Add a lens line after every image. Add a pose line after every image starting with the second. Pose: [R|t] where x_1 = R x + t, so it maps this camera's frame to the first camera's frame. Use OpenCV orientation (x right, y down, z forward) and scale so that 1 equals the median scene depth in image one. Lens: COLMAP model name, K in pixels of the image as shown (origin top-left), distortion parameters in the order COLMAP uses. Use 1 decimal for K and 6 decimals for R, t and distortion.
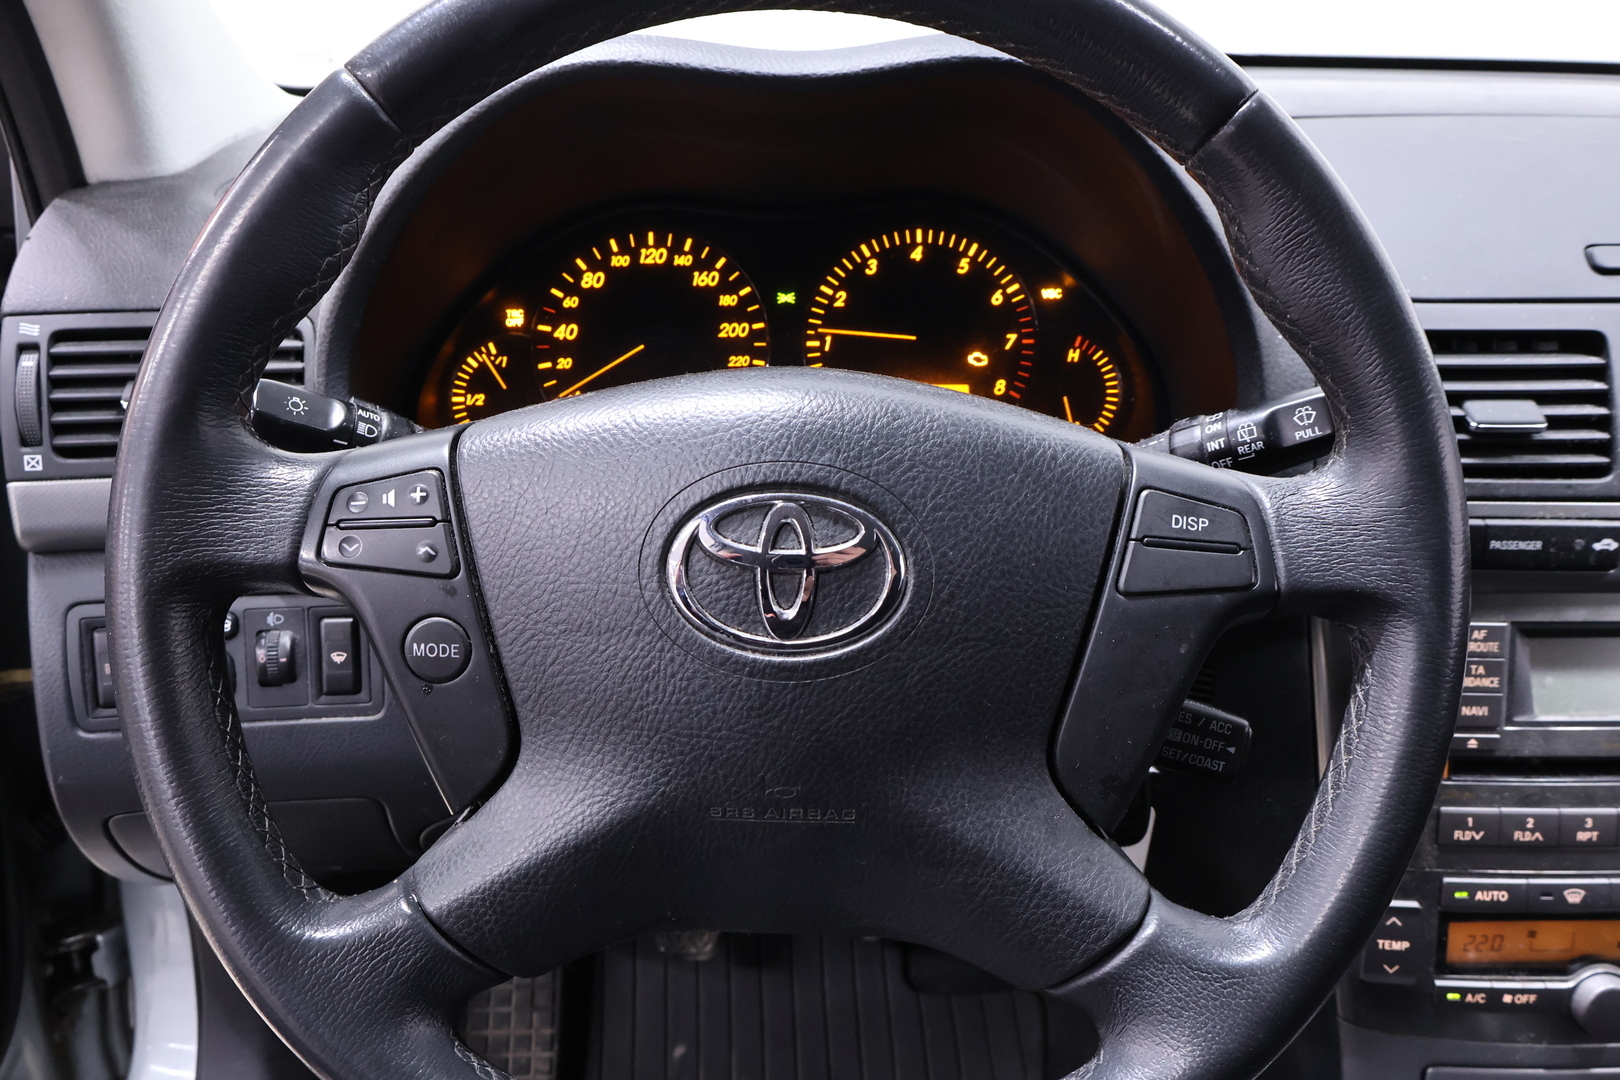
lens RADIAL K [[1385.7, 0, 798.4], [0, 1385.7, 539.0], [0, 0, 1]] dist [0.001075, 0.006009]
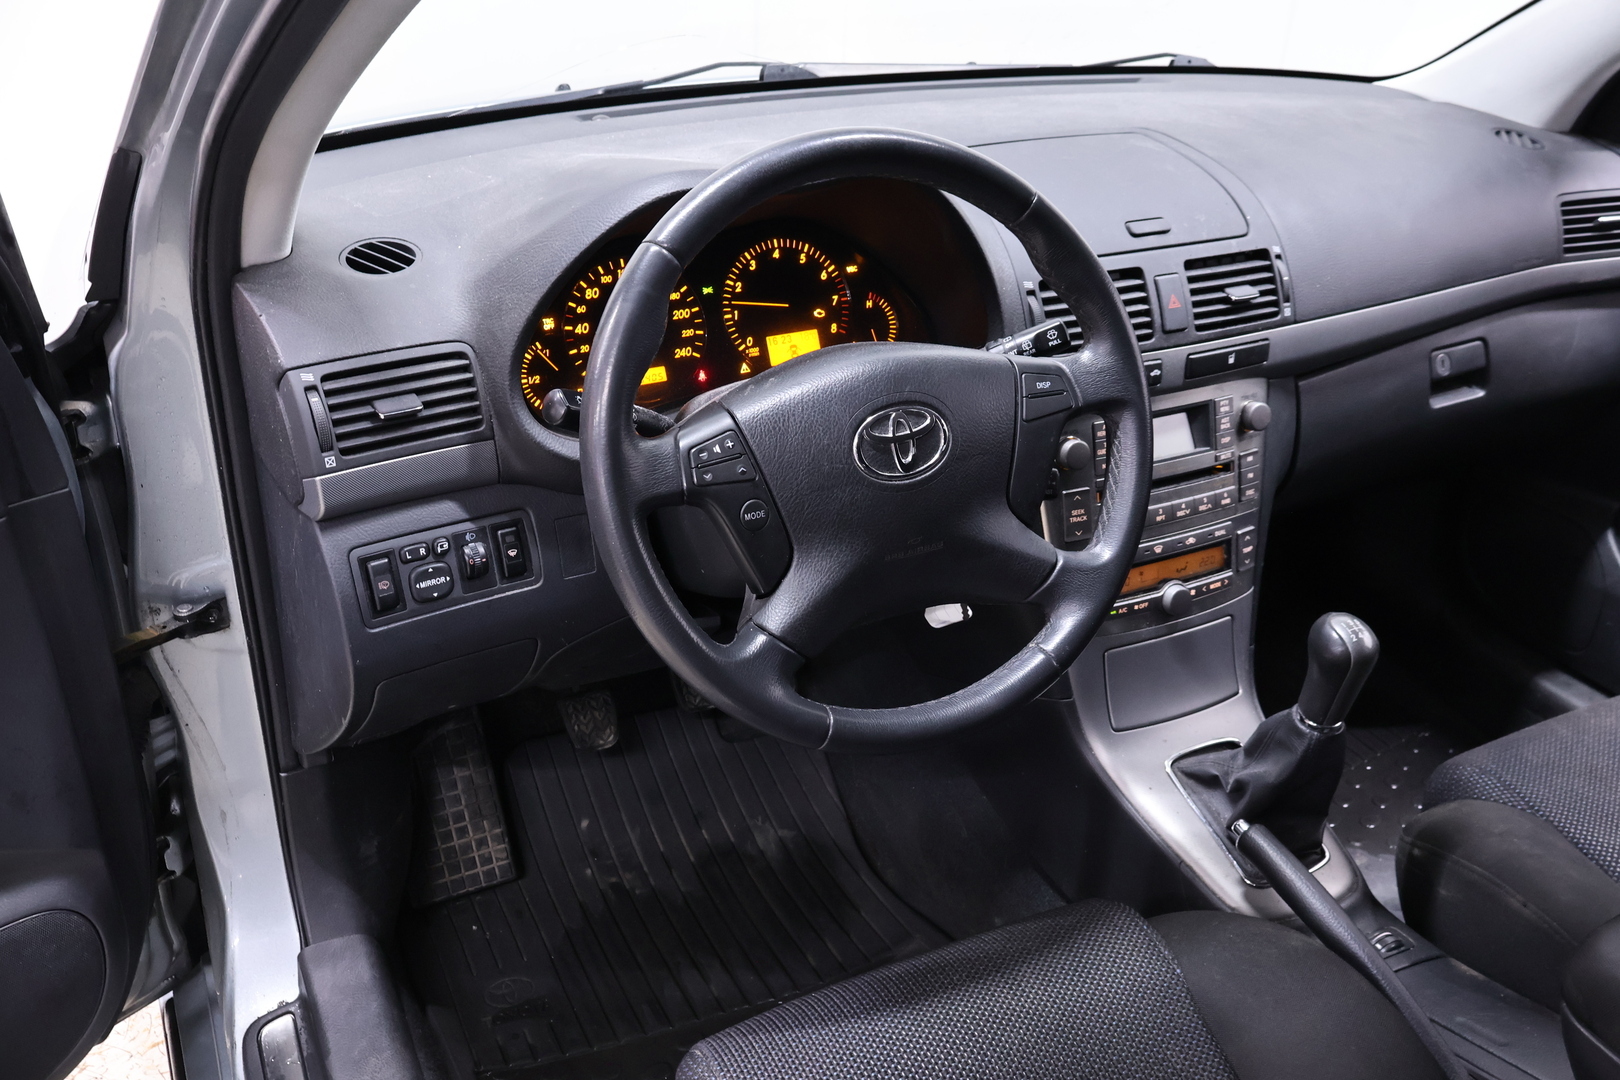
lens RADIAL K [[1385.7, 0, 809.6], [0, 1385.7, 538.3], [0, 0, 1]] dist [0.001075, 0.006009]
pose [[0.903925, -0.186860, 0.384712, -0.583814], [0.152790, 0.981236, 0.117601, -0.061501], [-0.399469, -0.047522, 0.915514, -0.553845]]
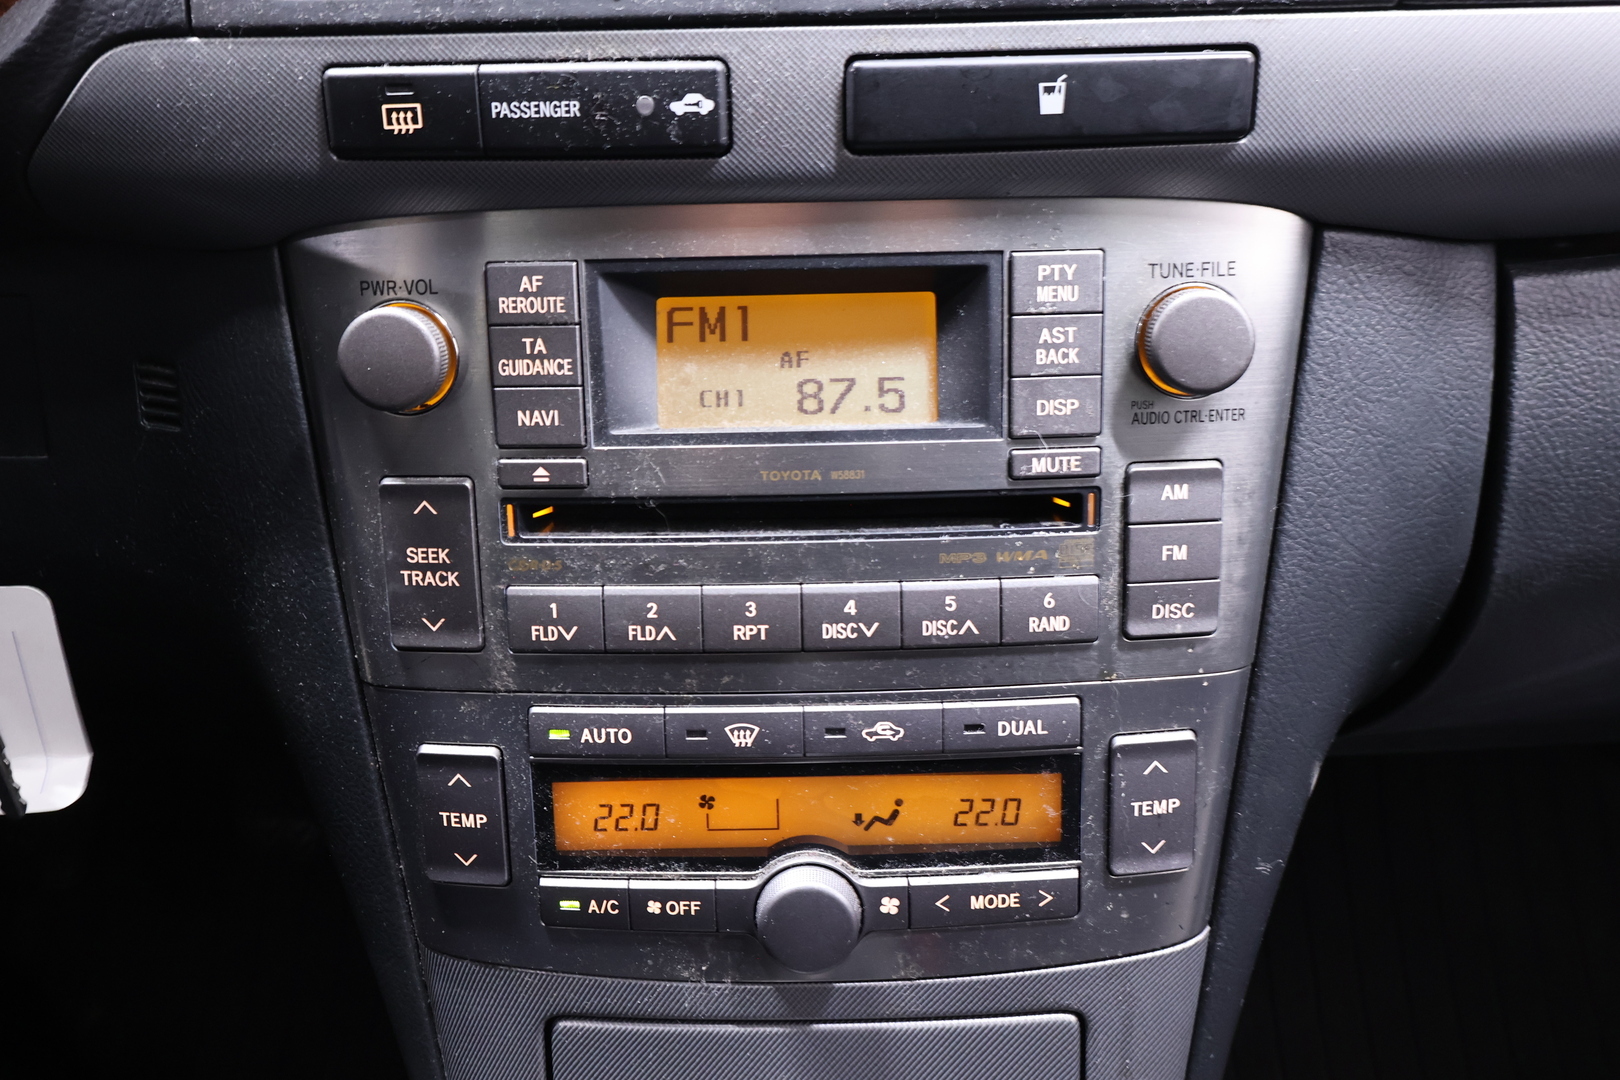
lens RADIAL K [[1586.0, 0, 809.9], [0, 1586.0, 535.0], [0, 0, 1]] dist [-0.013271, 0.000000]
pose [[0.998679, -0.011391, -0.050098, 0.550268], [0.014149, 0.998384, 0.055047, 0.119733], [0.049390, -0.055683, 0.997226, 0.294292]]
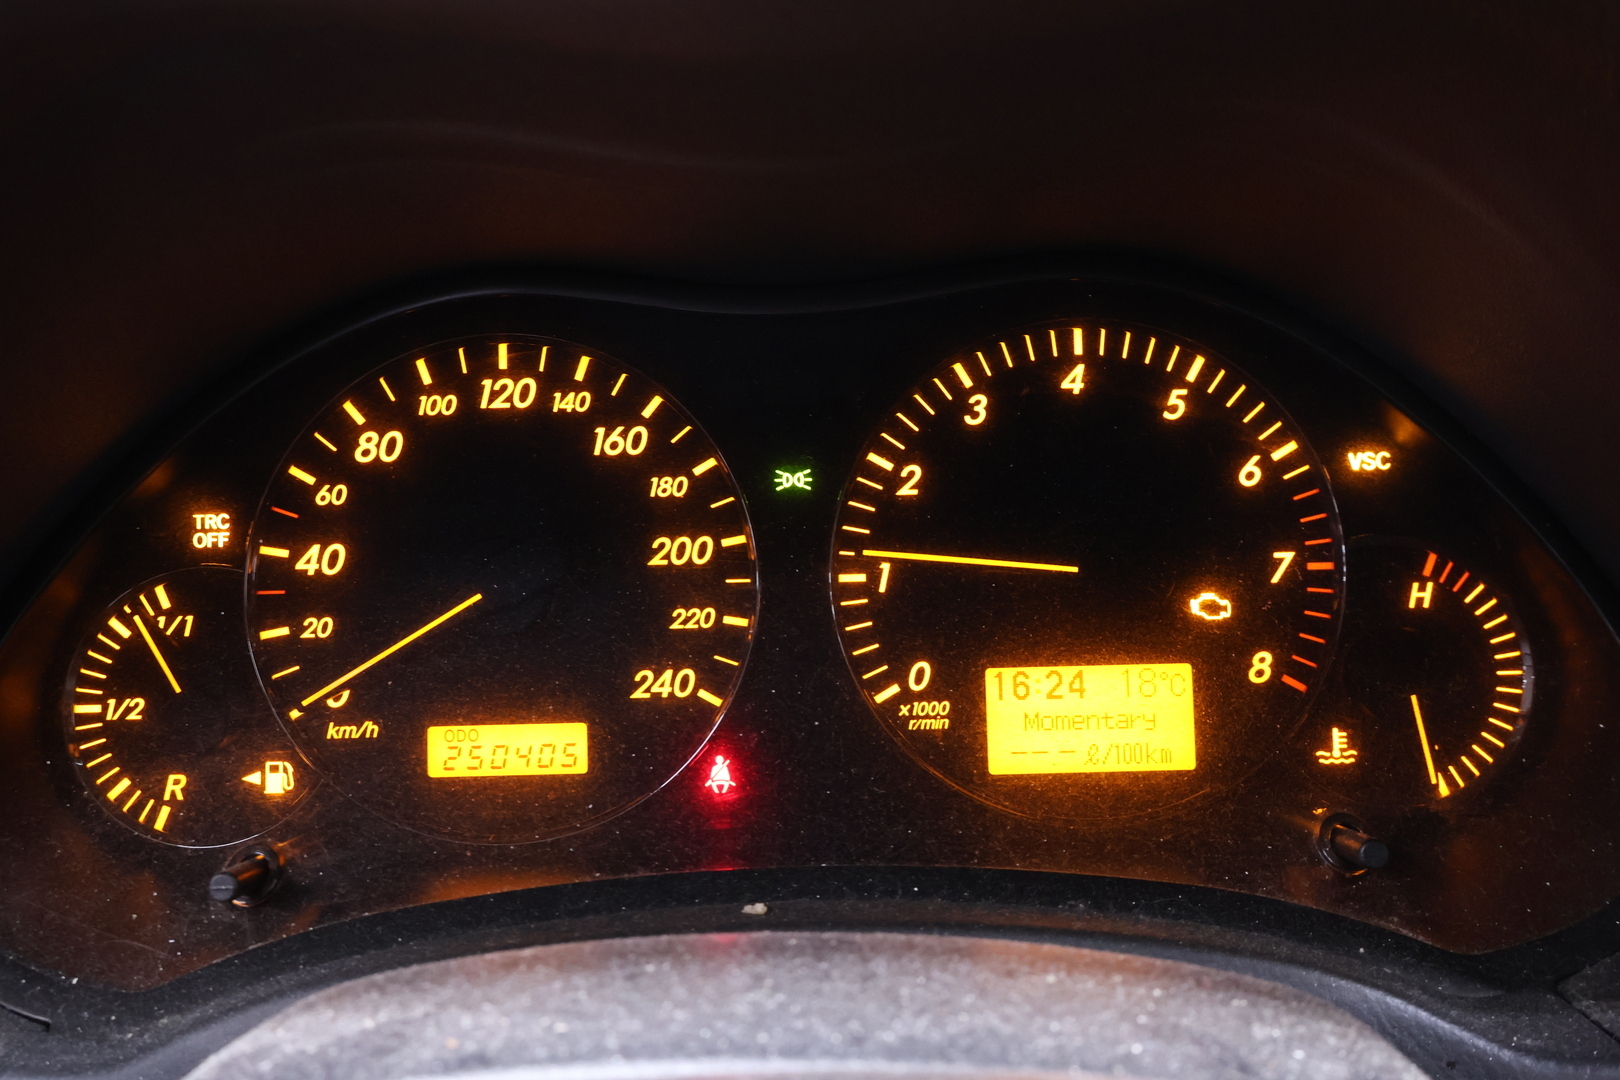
lens RADIAL K [[1466.6, 0, 807.7], [0, 1466.6, 536.8], [0, 0, 1]] dist [0.010487, 0.000000]
pose [[0.999621, -0.011845, -0.024843, 0.007946], [0.011187, 0.999587, -0.026452, -0.142262], [0.025146, 0.026164, 0.999341, 0.511626]]
